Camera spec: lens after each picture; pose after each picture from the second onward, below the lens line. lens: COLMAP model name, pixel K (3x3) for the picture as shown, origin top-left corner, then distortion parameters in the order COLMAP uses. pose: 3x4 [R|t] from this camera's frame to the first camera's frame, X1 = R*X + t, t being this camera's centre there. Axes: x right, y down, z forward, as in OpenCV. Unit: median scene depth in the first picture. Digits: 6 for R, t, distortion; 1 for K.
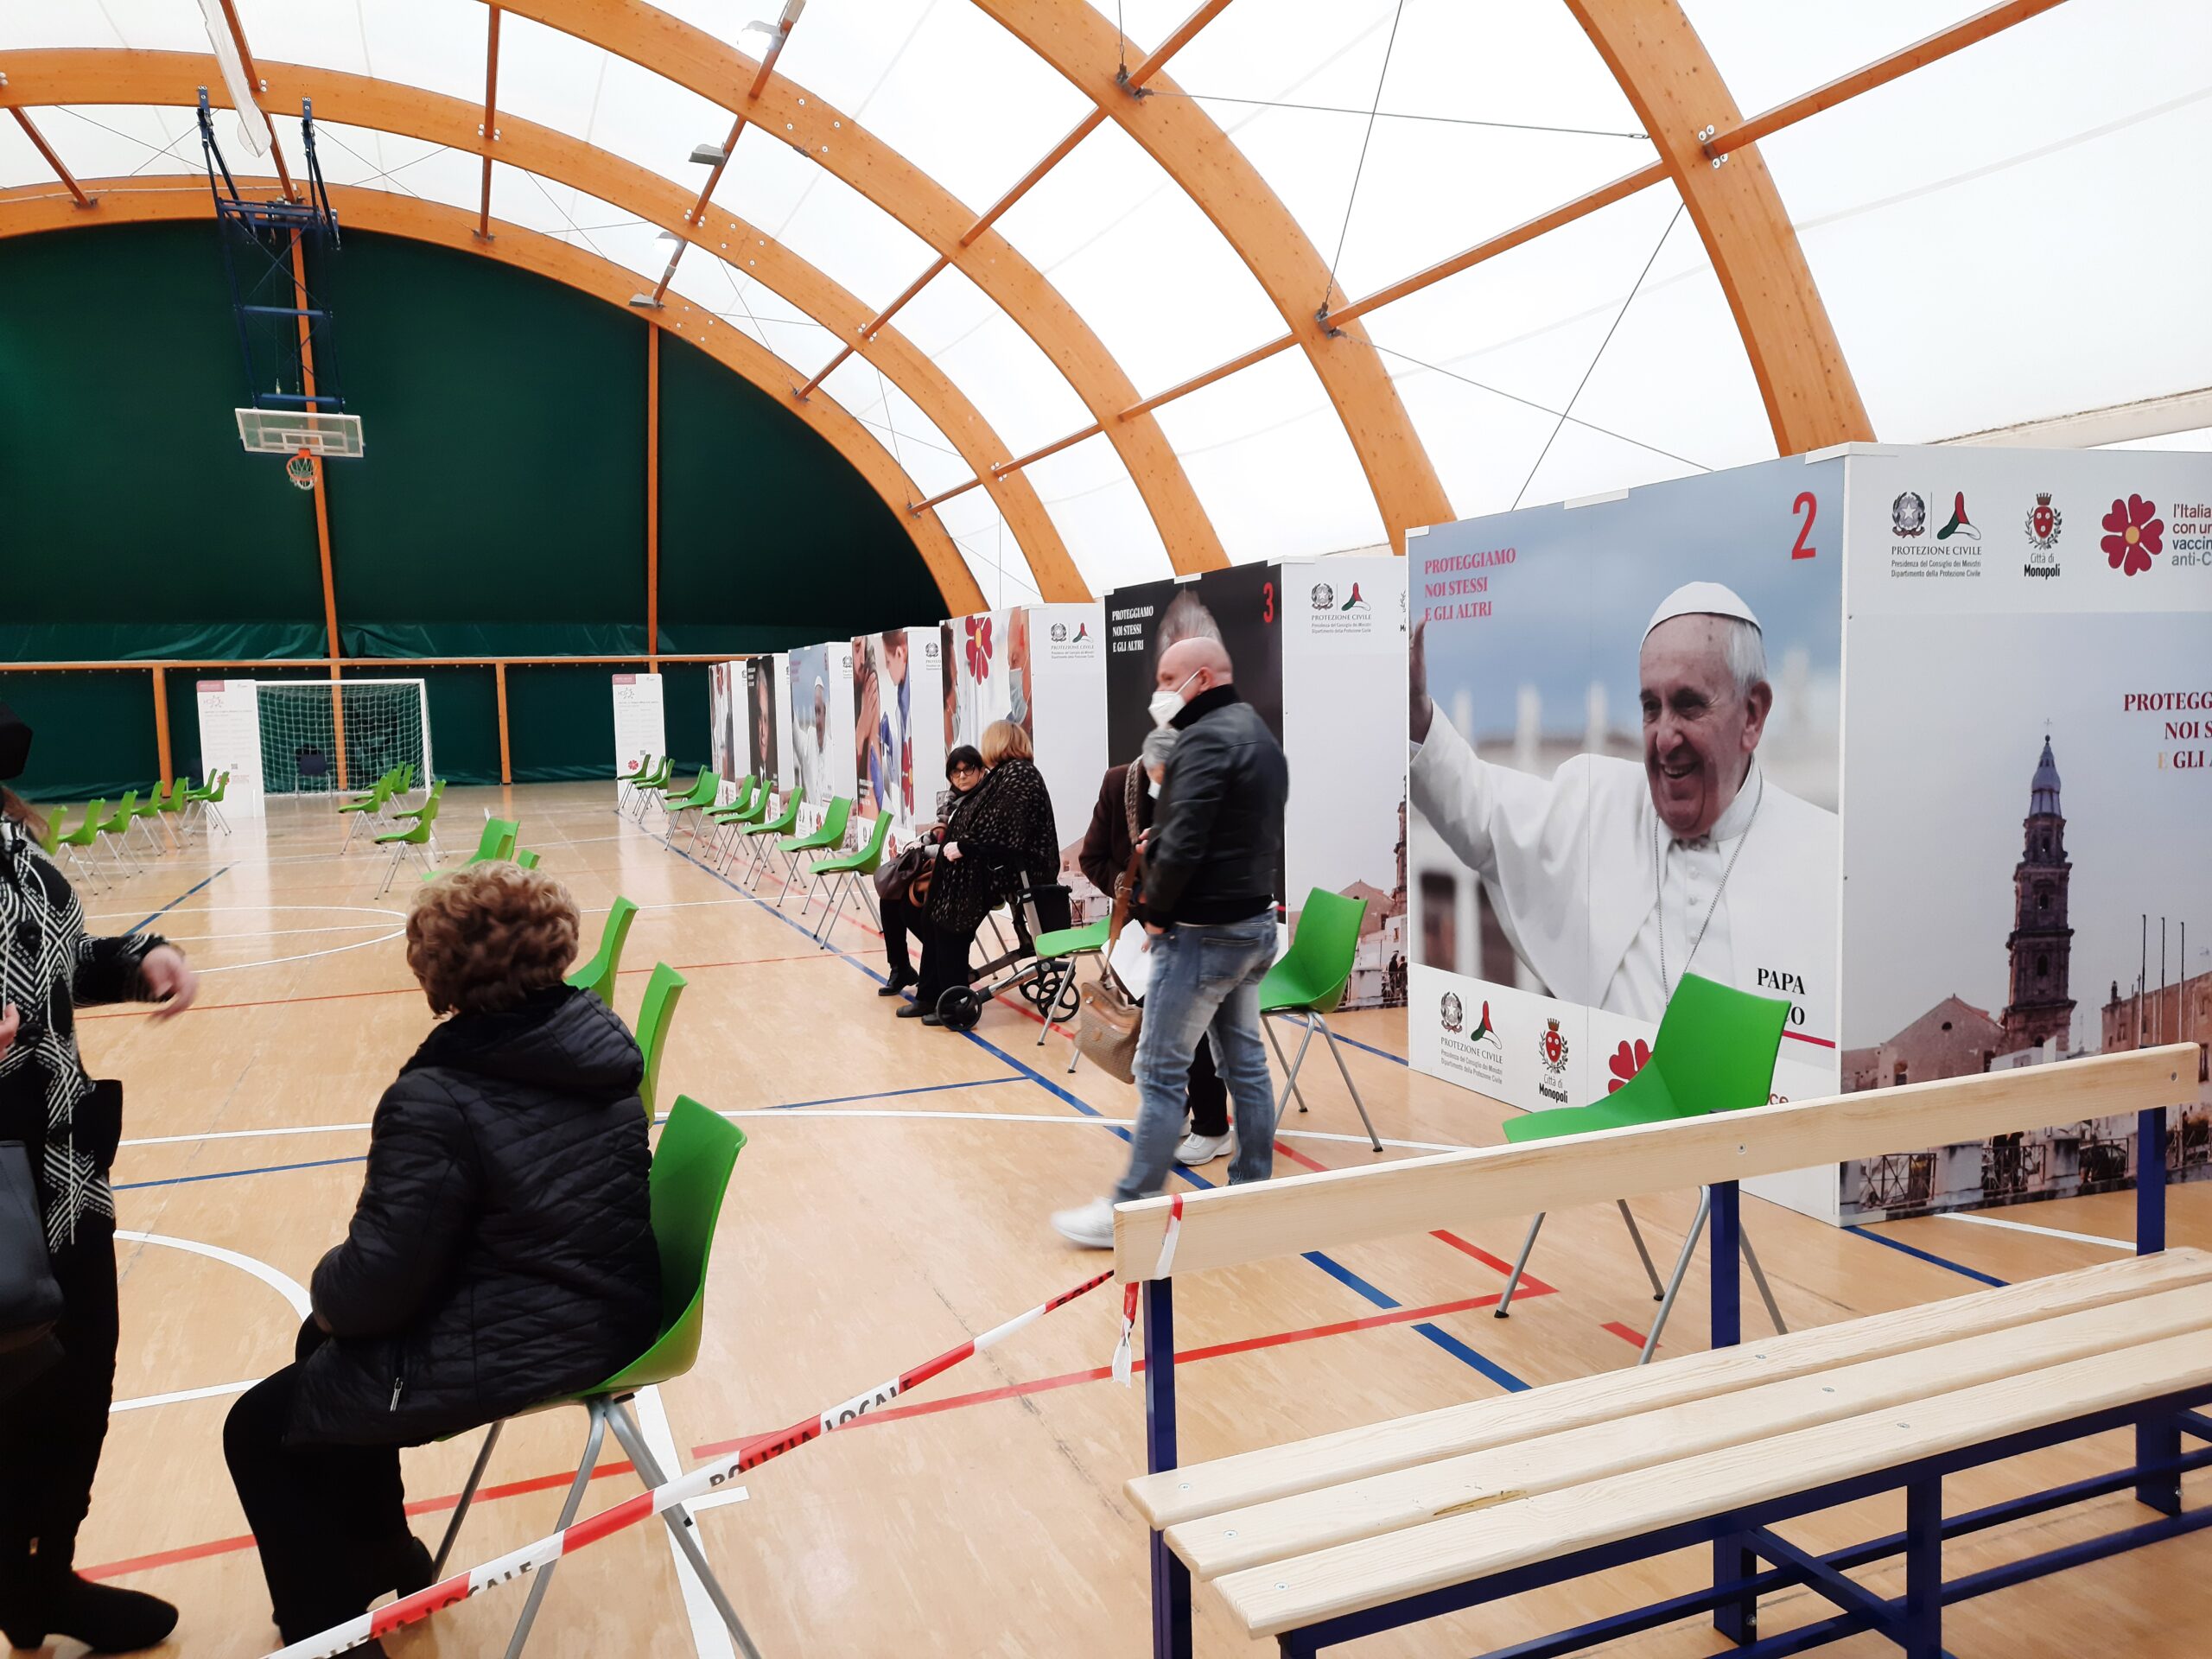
lens RADIAL K [[1601.5, 0, 1098.9], [0, 1601.5, 818.3], [0, 0, 1]] dist [0.062880, -0.055251]
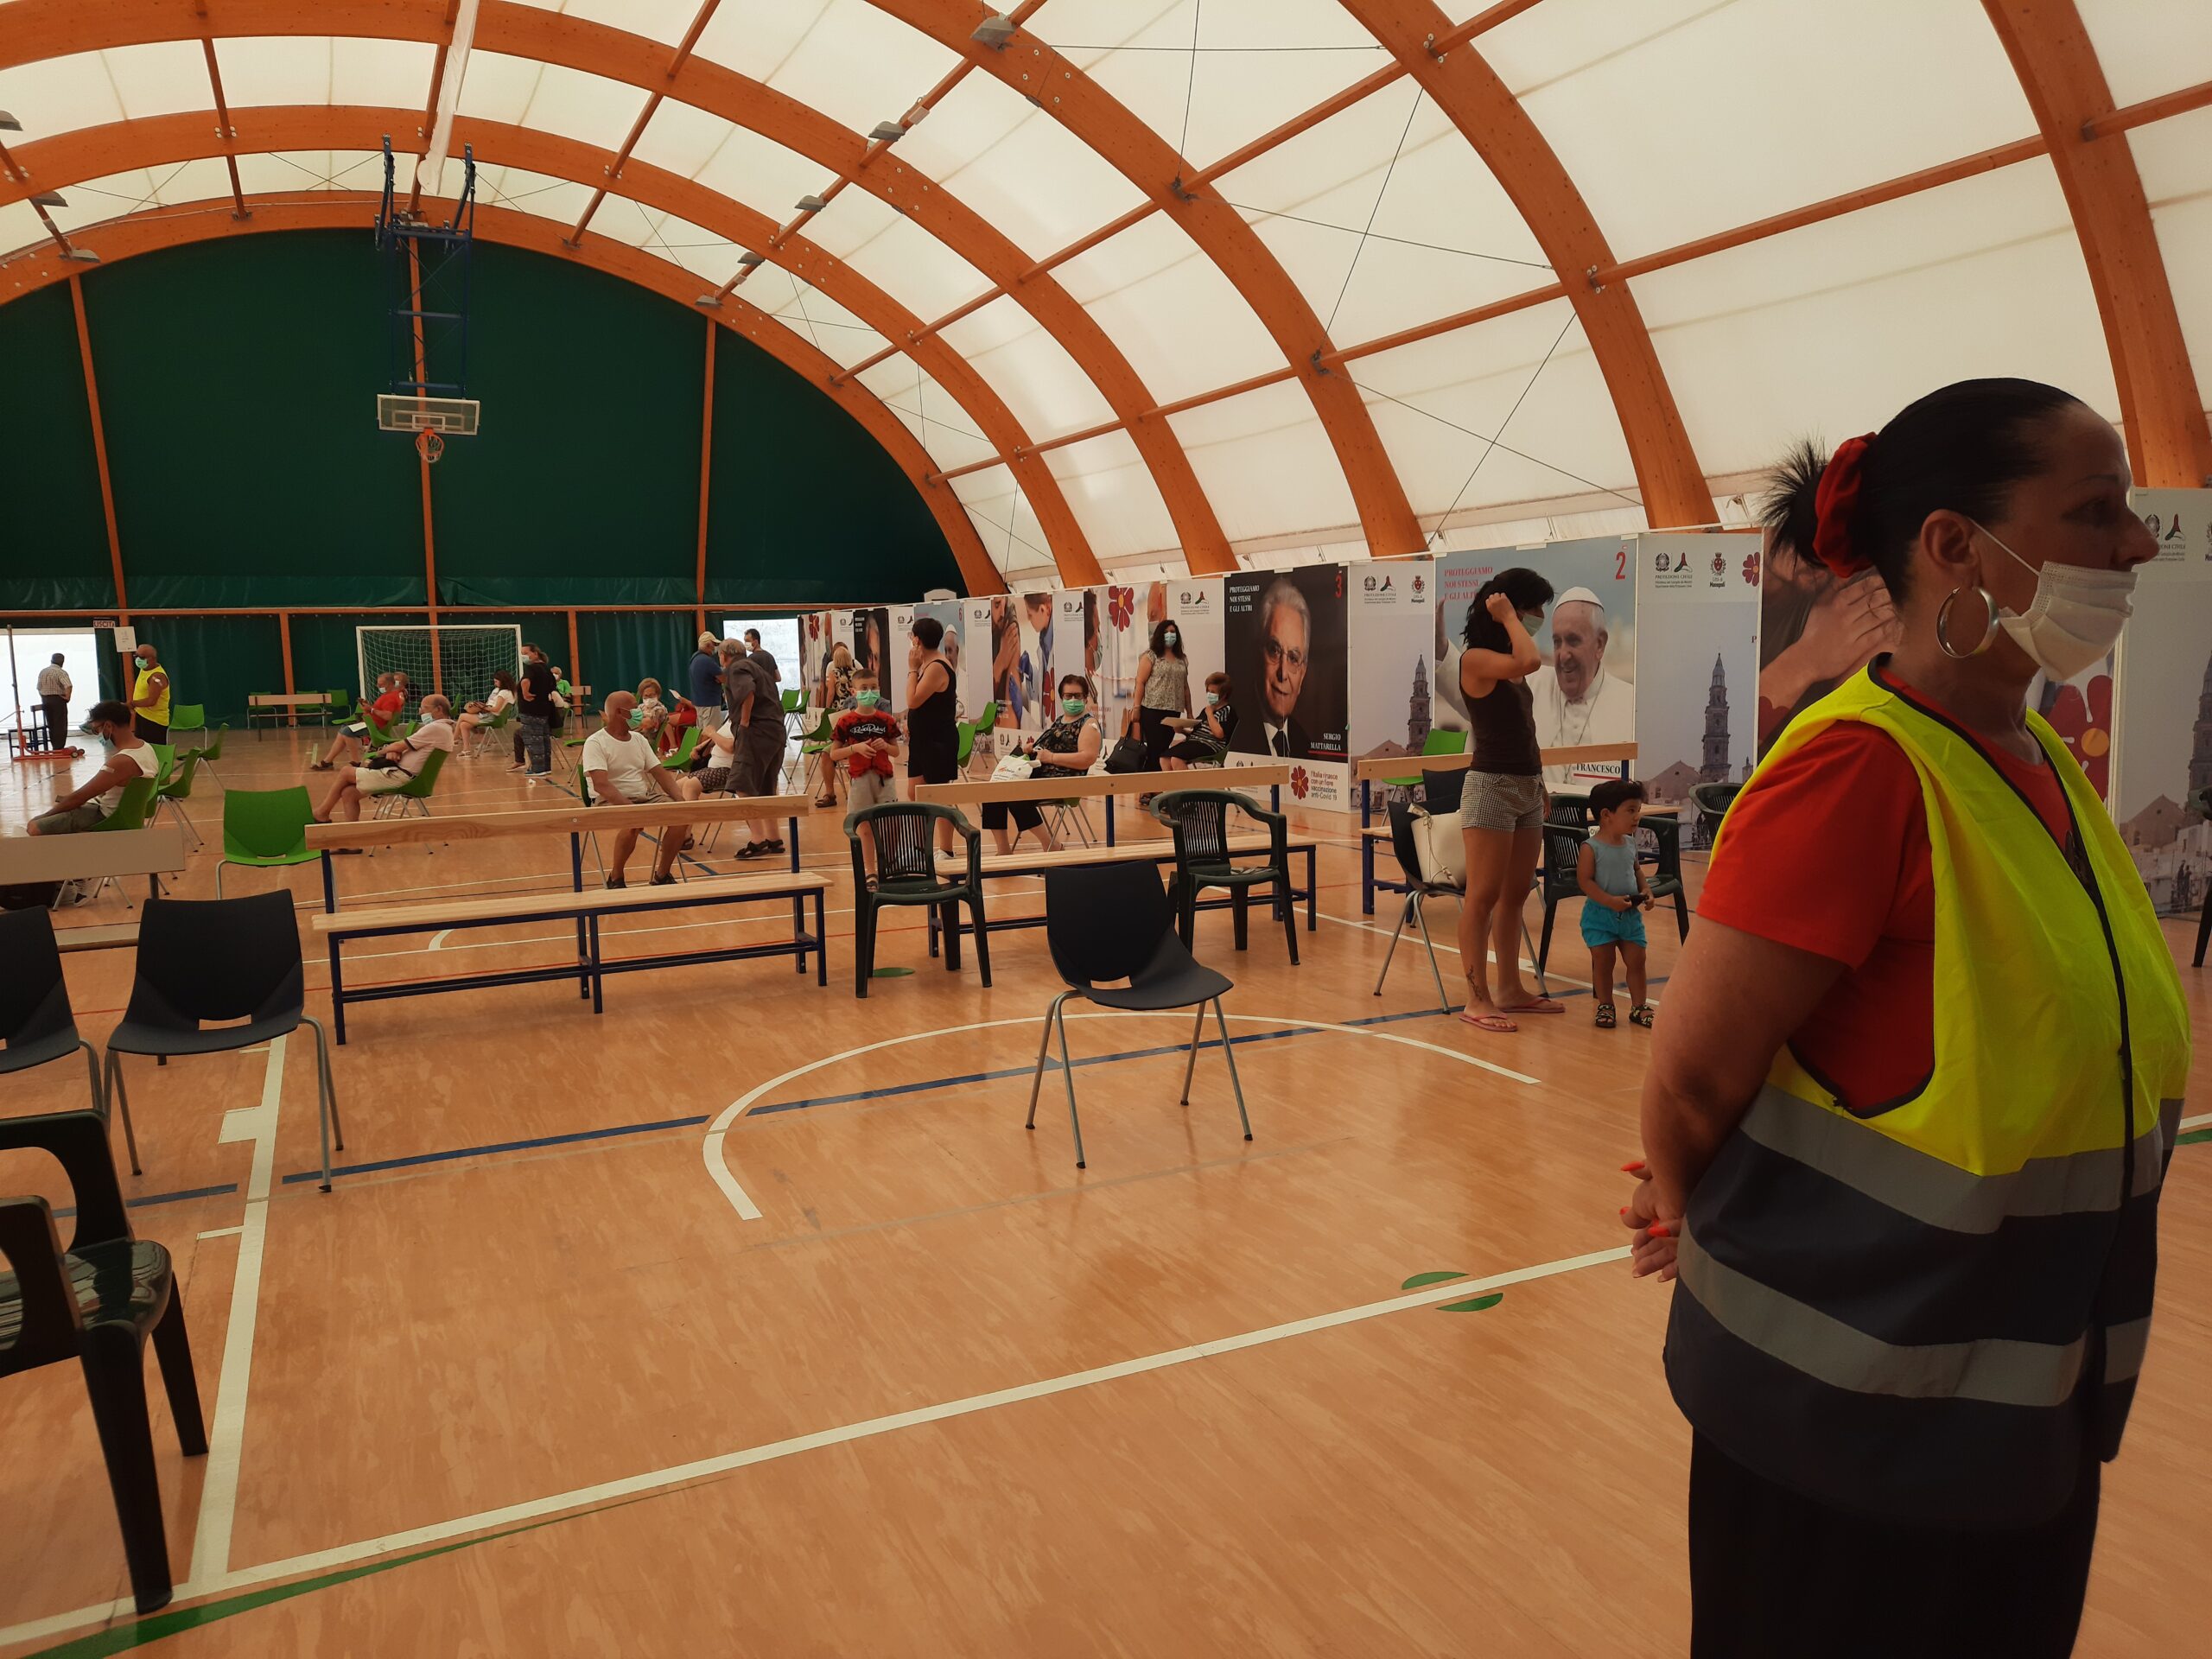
lens RADIAL K [[1611.0, 0, 1100.5], [0, 1611.0, 832.3], [0, 0, 1]] dist [0.073746, -0.082310]
pose [[0.997966, -0.004412, 0.063589, -0.101407], [0.001864, 0.999195, 0.040083, 0.024181], [-0.063715, -0.039883, 0.997171, -0.282651]]
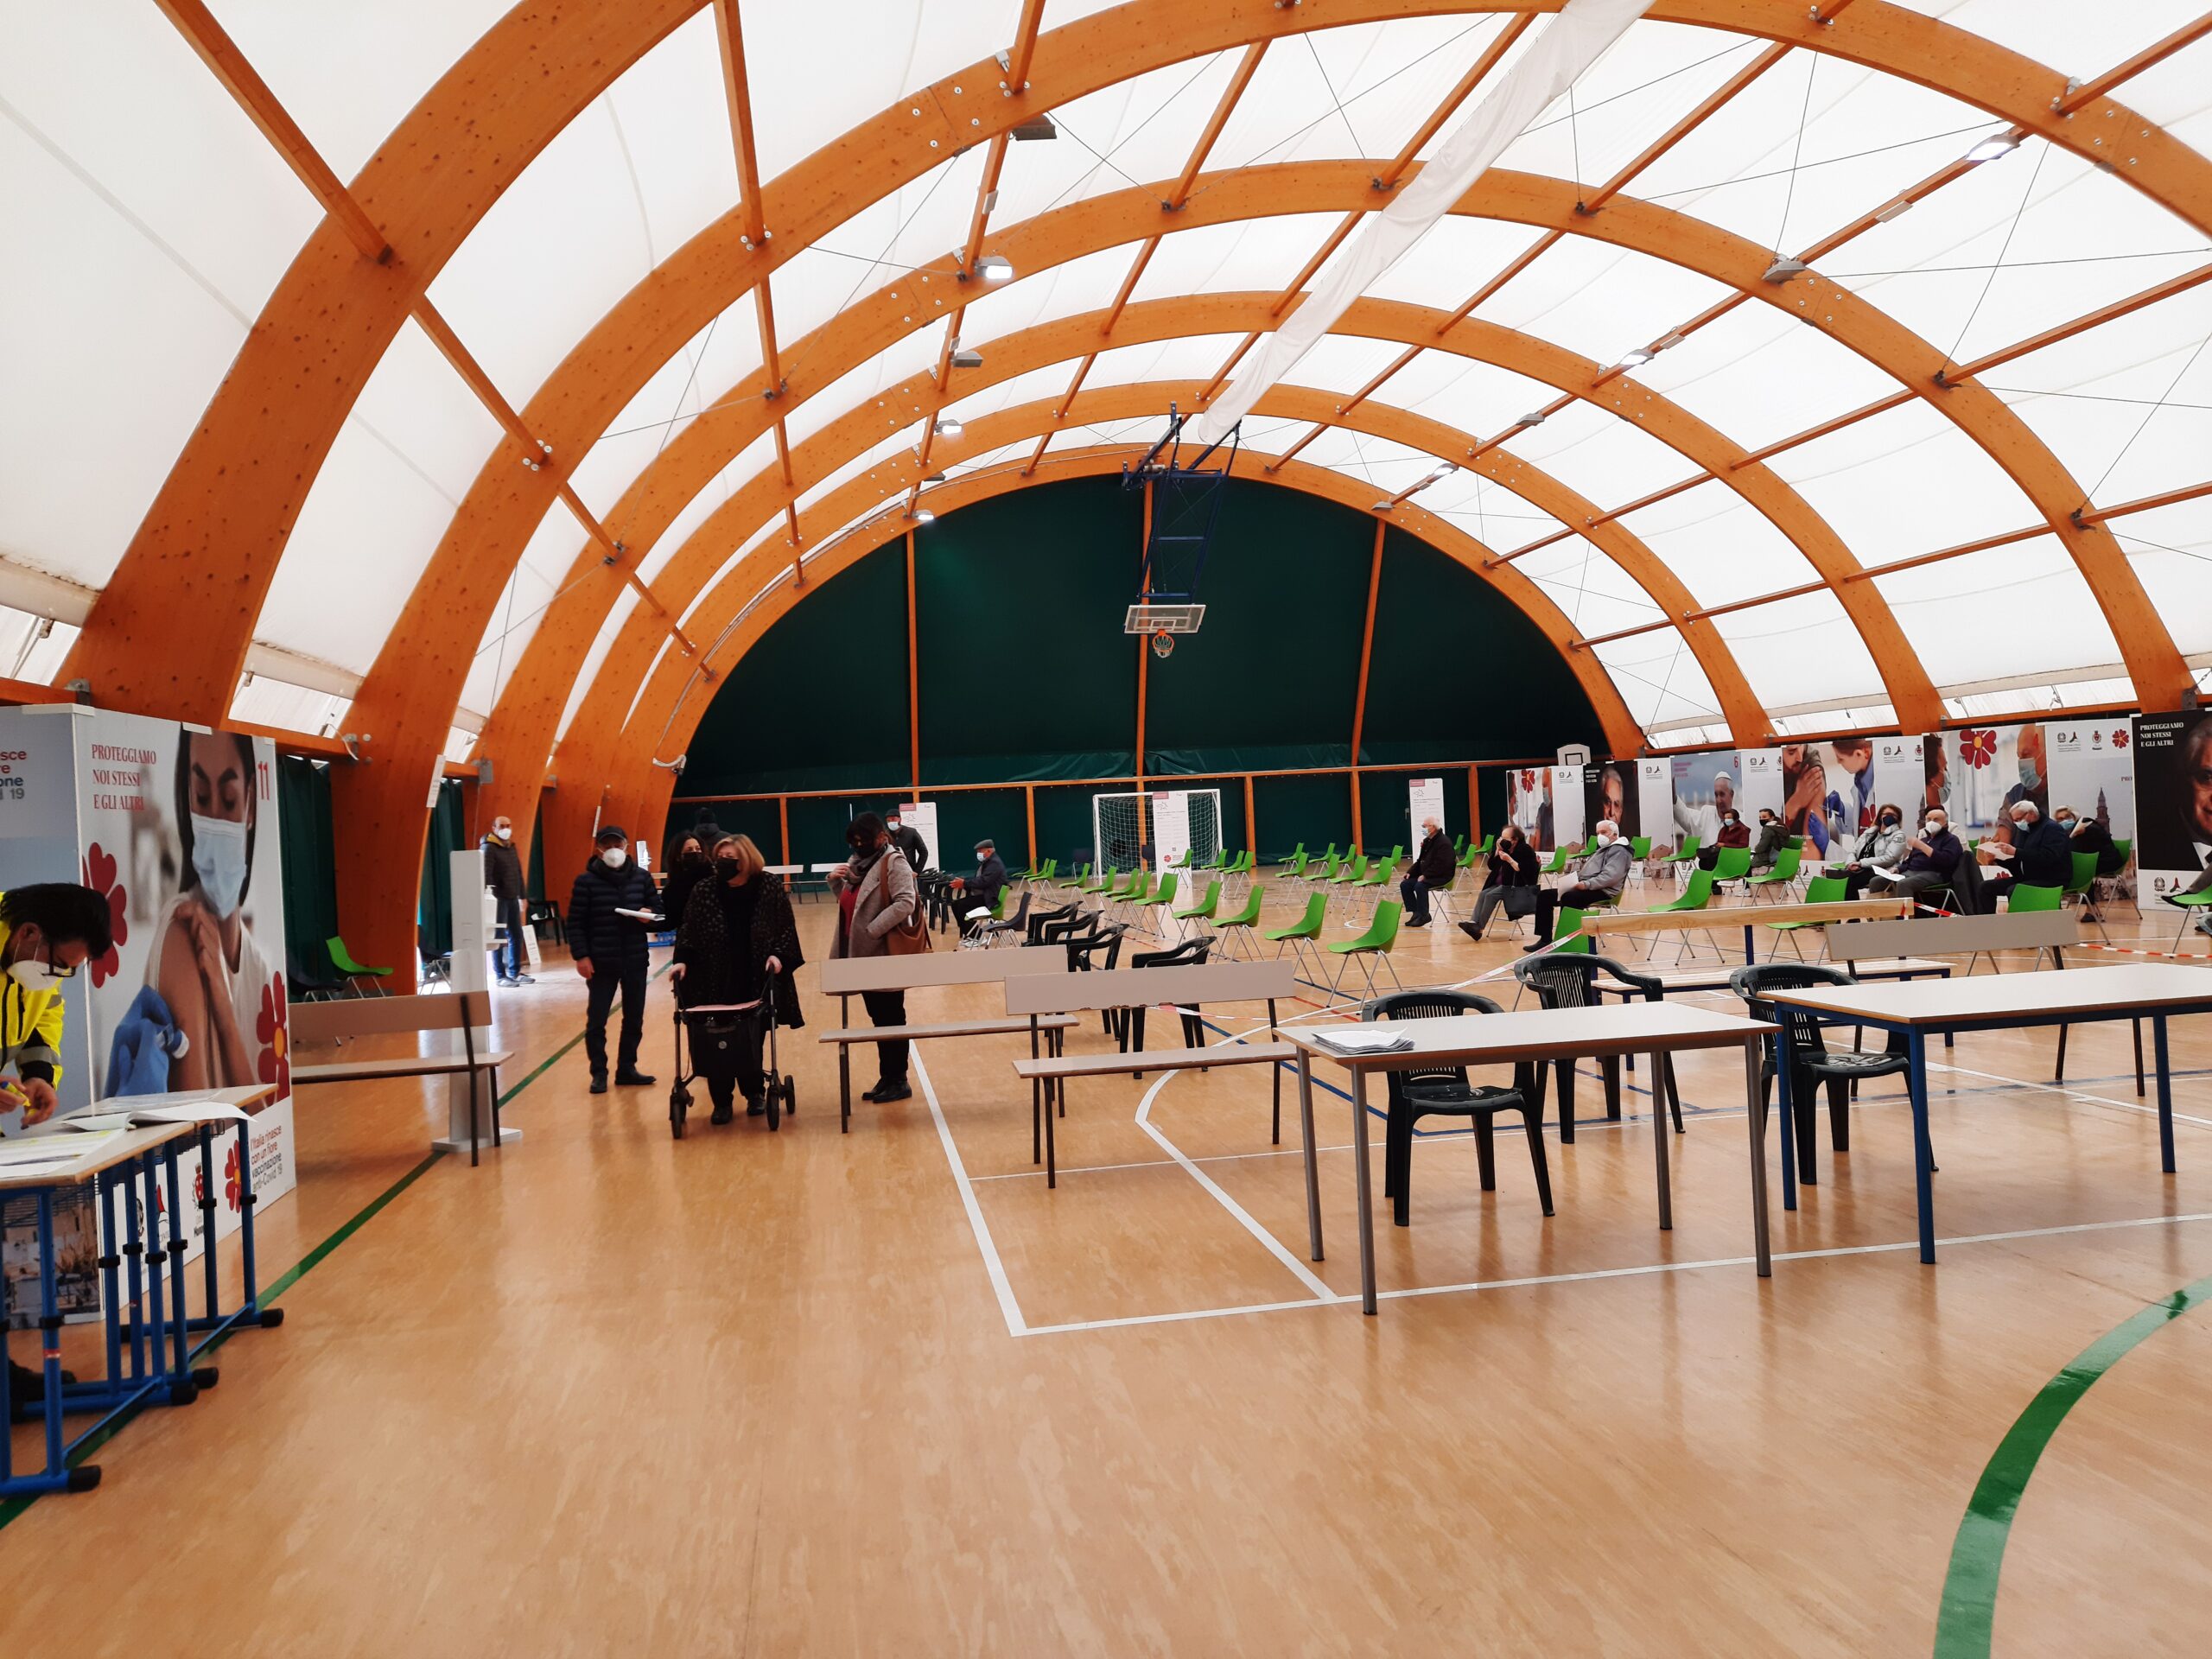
lens RADIAL K [[1601.5, 0, 1098.9], [0, 1601.5, 818.3], [0, 0, 1]] dist [0.062880, -0.055251]
pose [[0.978998, -0.023343, -0.202528, -0.336074], [0.009583, 0.997594, -0.068656, 0.041674], [0.203643, 0.065273, 0.976867, -0.466449]]
